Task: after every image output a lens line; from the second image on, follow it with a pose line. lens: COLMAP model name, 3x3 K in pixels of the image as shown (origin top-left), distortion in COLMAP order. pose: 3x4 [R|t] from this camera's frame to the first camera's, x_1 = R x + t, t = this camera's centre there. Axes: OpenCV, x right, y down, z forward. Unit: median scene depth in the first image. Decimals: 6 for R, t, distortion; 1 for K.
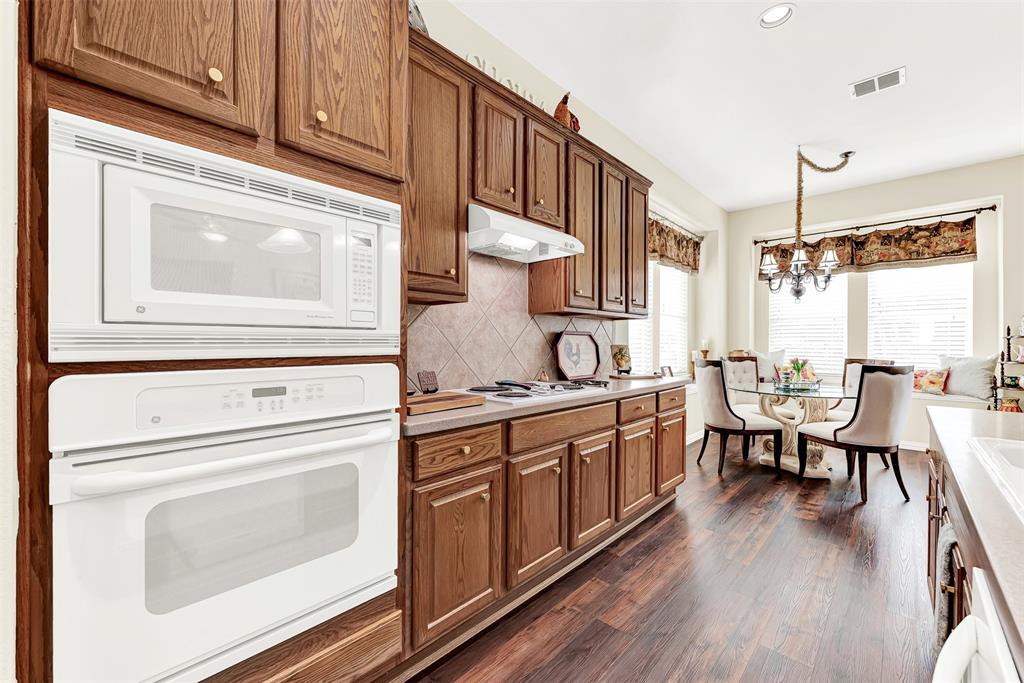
lens RADIAL K [[412.7, 0, 513.2], [0, 412.7, 343.7], [0, 0, 1]] dist [0.002744, -0.000390]
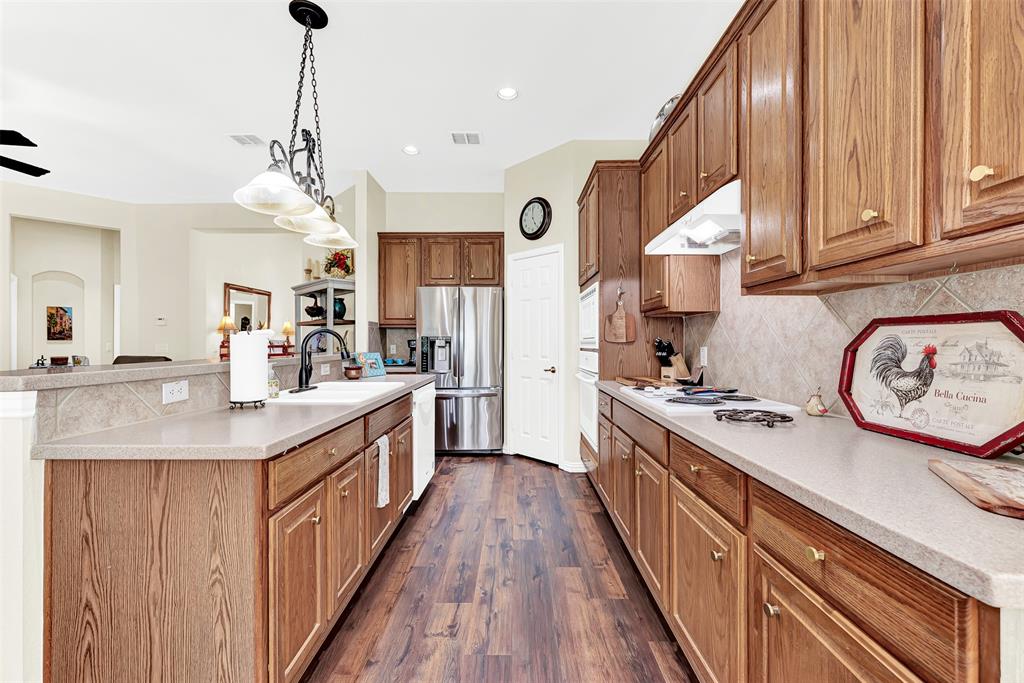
lens RADIAL K [[412.7, 0, 511.4], [0, 412.7, 340.9], [0, 0, 1]] dist [0.002744, -0.000390]
pose [[-0.737968, -0.007665, -0.674792, 0.527320], [-0.006429, 0.999970, -0.004327, -0.001424], [0.674805, 0.001145, -0.737995, 0.782636]]
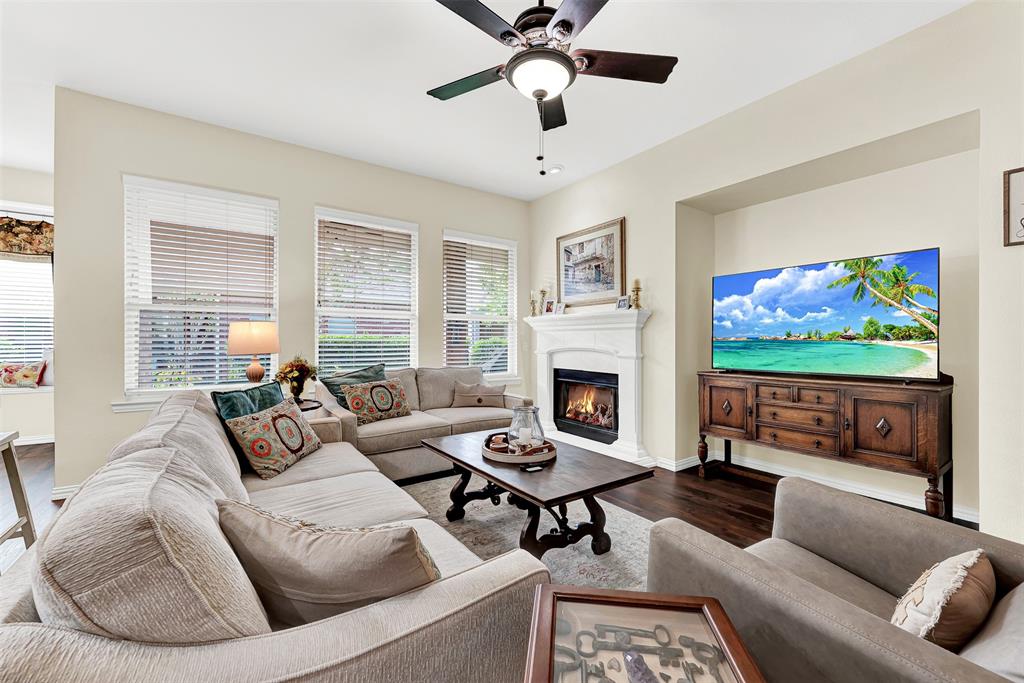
lens RADIAL K [[412.7, 0, 511.7], [0, 412.7, 337.5], [0, 0, 1]] dist [0.002744, -0.000390]
pose [[0.199767, -0.001594, 0.979842, 0.283983], [0.003239, 0.999994, 0.000966, 0.000875], [-0.979838, 0.002981, 0.199771, -0.422049]]
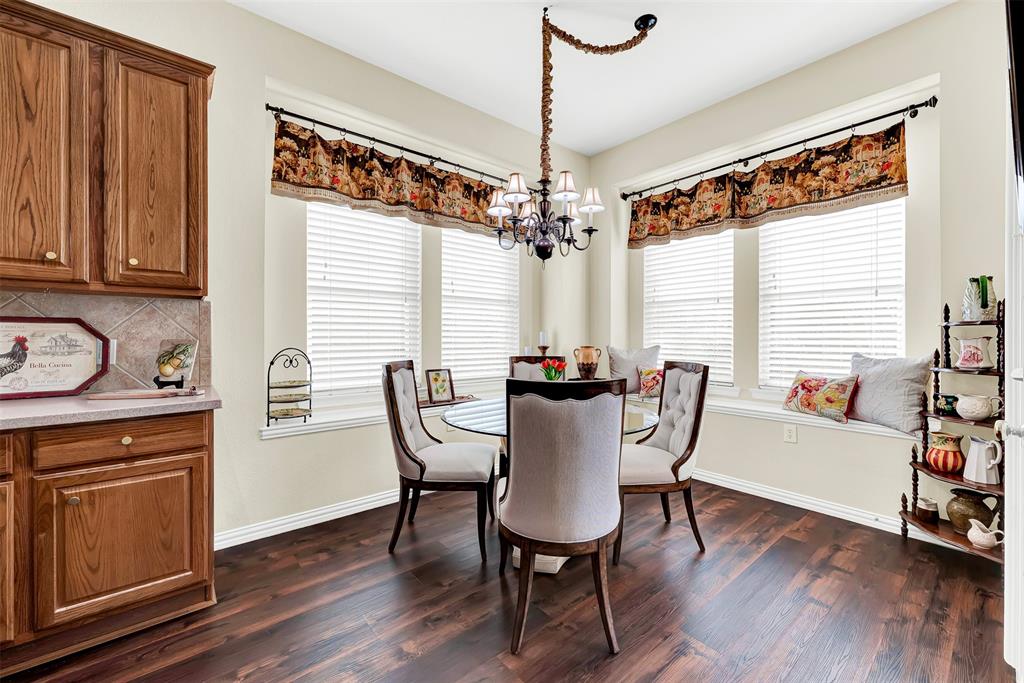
lens RADIAL K [[412.7, 0, 512.8], [0, 412.7, 336.8], [0, 0, 1]] dist [0.002744, -0.000390]
pose [[0.992911, -0.002253, -0.118837, 0.700527], [0.001950, 0.999995, -0.002667, 0.001540], [0.118843, 0.002416, 0.992910, 0.386029]]
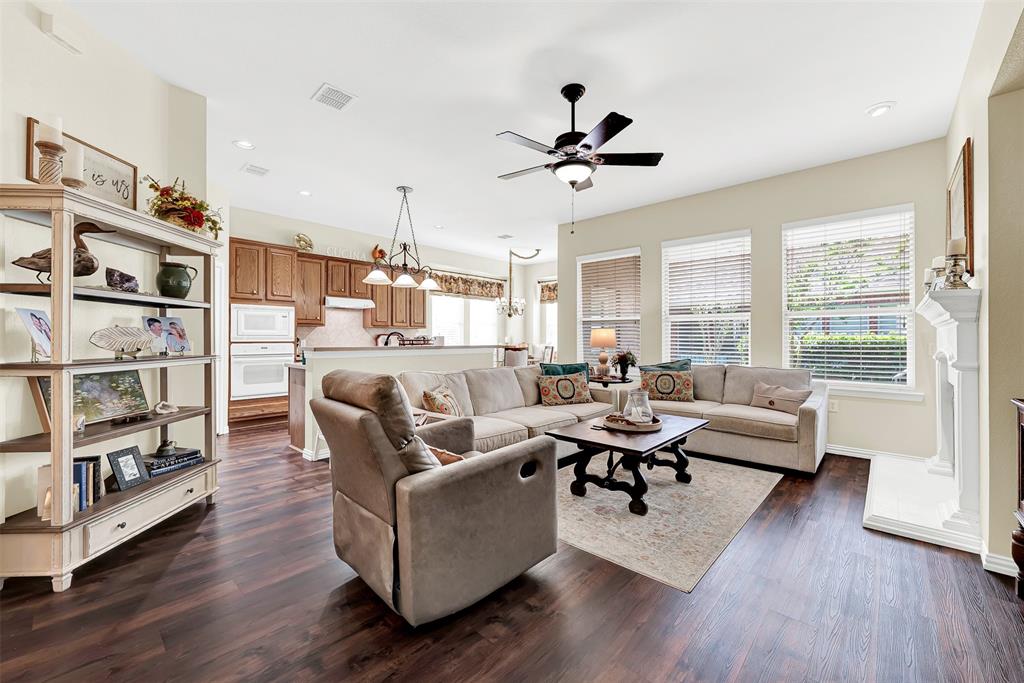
lens RADIAL K [[412.7, 0, 518.7], [0, 412.7, 335.2], [0, 0, 1]] dist [0.002744, -0.000390]
pose [[0.999656, -0.002408, 0.026107, 0.663199], [0.002718, 0.999926, -0.011839, 0.006486], [-0.026076, 0.011906, 0.999589, -1.146538]]
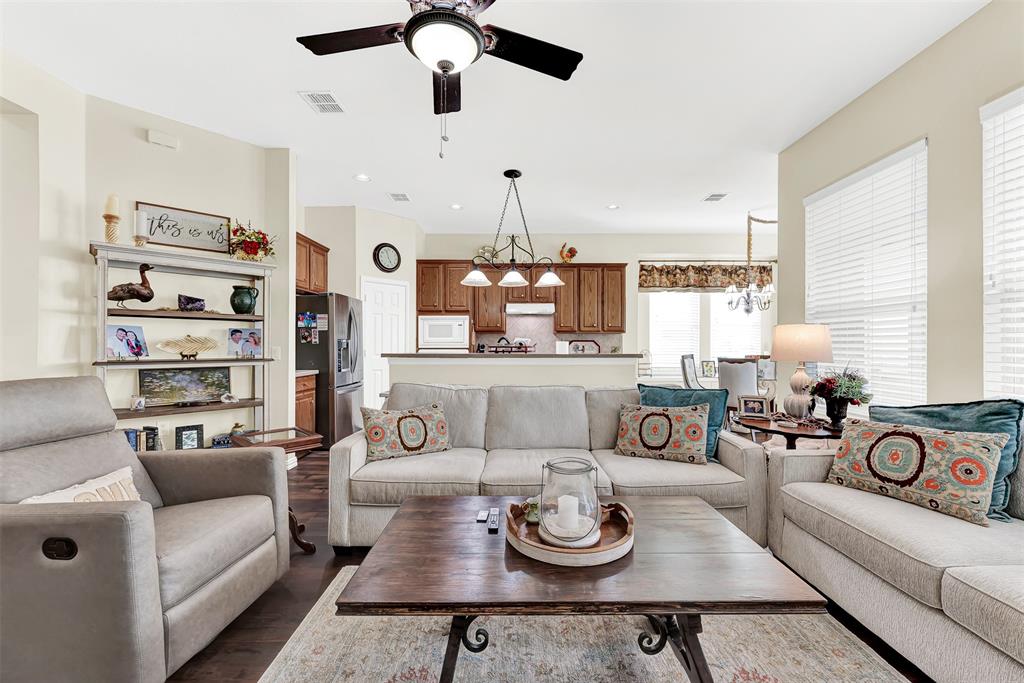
lens RADIAL K [[412.7, 0, 517.4], [0, 412.7, 340.3], [0, 0, 1]] dist [0.002744, -0.000390]
pose [[0.688908, -0.013270, -0.724727, 1.167369], [-0.000026, 0.999832, -0.018333, 0.008799], [0.724848, 0.012648, 0.688792, -0.606200]]
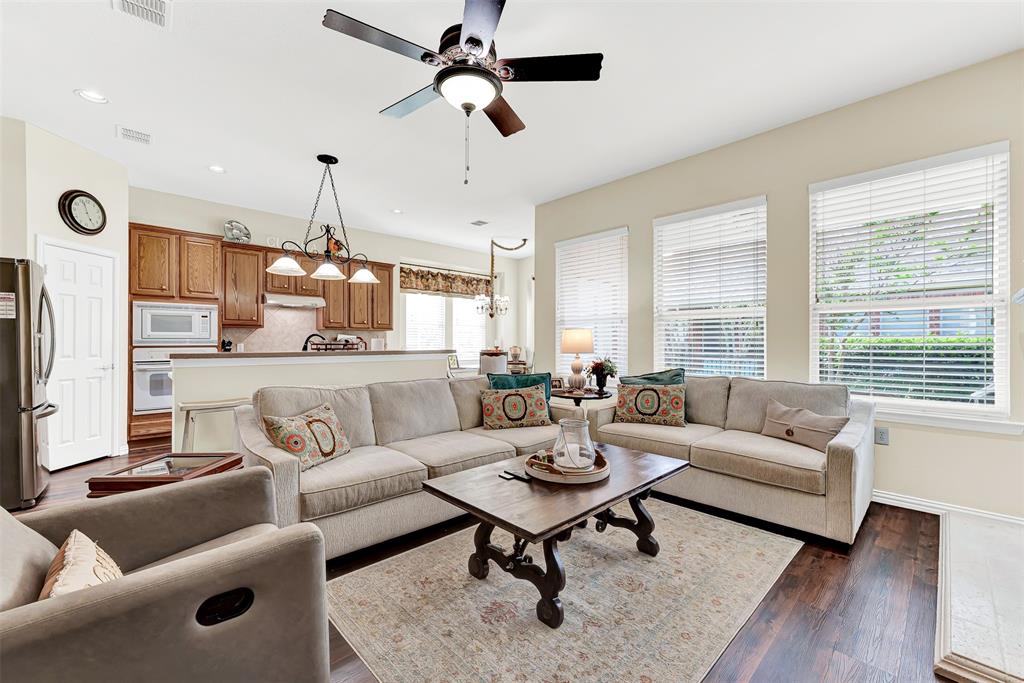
lens RADIAL K [[412.7, 0, 517.5], [0, 412.7, 341.7], [0, 0, 1]] dist [0.002744, -0.000390]
pose [[0.998968, -0.003578, -0.045276, 0.875825], [0.003452, 0.999990, -0.002862, 0.004685], [0.045286, 0.002702, 0.998970, -0.880056]]
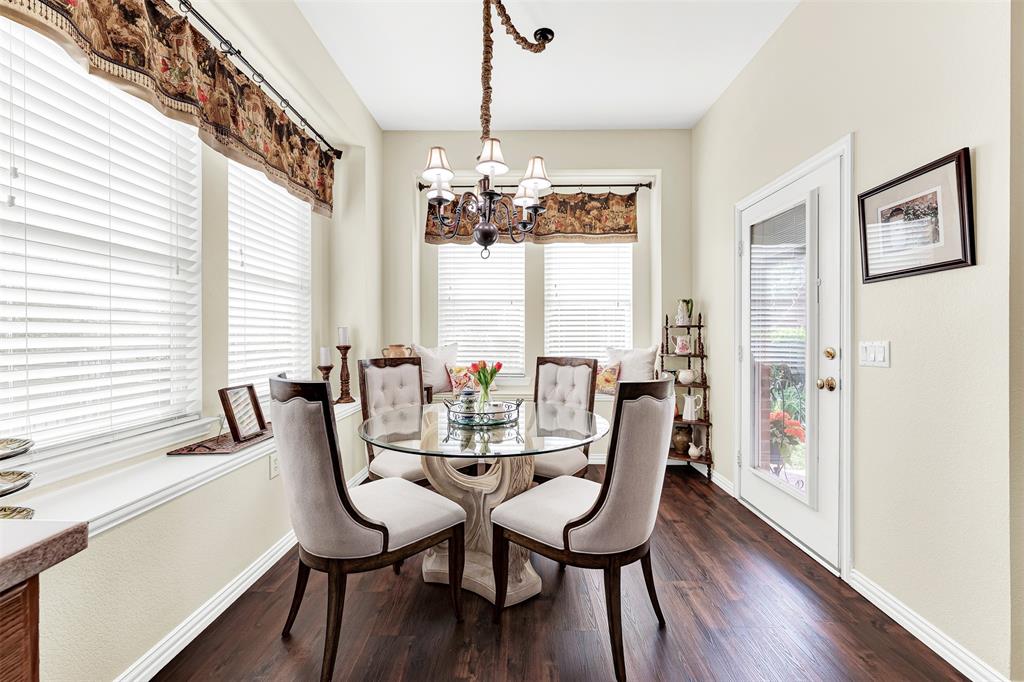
lens RADIAL K [[412.7, 0, 515.1], [0, 412.7, 335.9], [0, 0, 1]] dist [0.002744, -0.000390]
pose [[0.739245, -0.004986, 0.673418, 0.353231], [0.003149, 0.999987, 0.003946, -0.000439], [-0.673429, -0.000796, 0.739251, 0.571982]]
